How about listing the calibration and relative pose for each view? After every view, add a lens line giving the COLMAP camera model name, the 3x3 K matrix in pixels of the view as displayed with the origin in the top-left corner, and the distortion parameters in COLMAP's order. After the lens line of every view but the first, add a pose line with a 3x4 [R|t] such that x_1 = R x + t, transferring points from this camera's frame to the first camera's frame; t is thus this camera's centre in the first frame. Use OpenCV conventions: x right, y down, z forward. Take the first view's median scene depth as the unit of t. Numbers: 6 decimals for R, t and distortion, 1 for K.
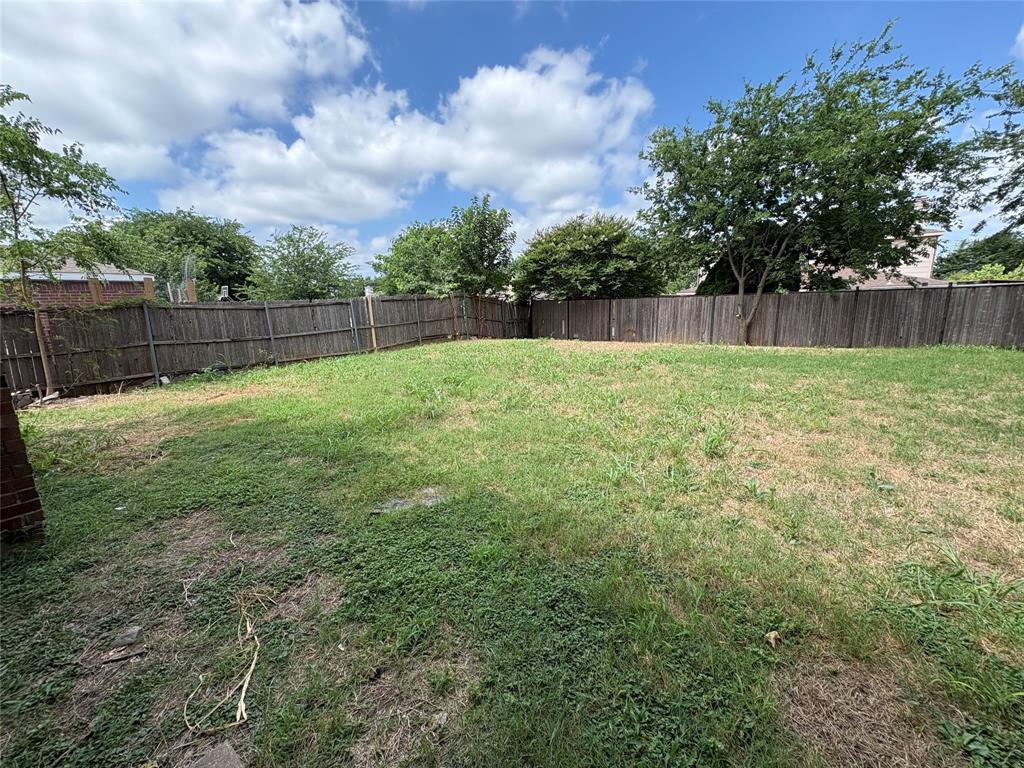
lens RADIAL K [[408.0, 0, 512.0], [0, 408.0, 384.0], [0, 0, 1]] dist [-0.002733, 0.003706]
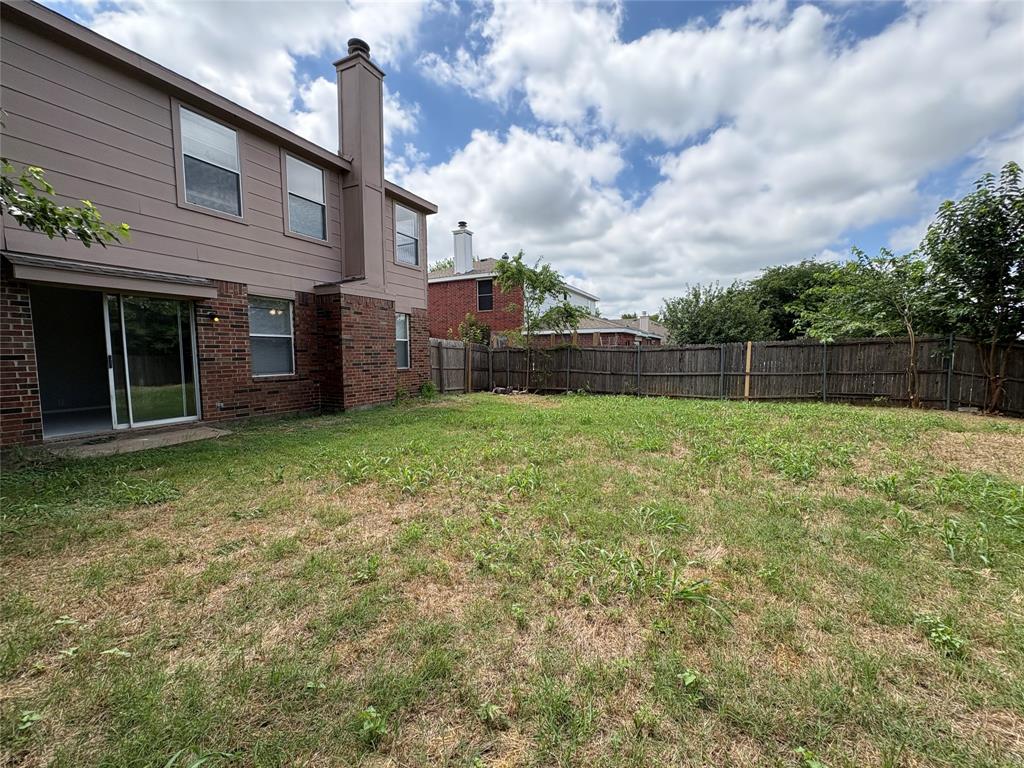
lens RADIAL K [[408.0, 0, 512.0], [0, 408.0, 384.0], [0, 0, 1]] dist [-0.002733, 0.003706]
pose [[0.188310, 0.104646, -0.976519, 0.524529], [-0.196036, 0.978303, 0.067034, -0.087156], [0.962346, 0.178810, 0.204738, 0.353124]]
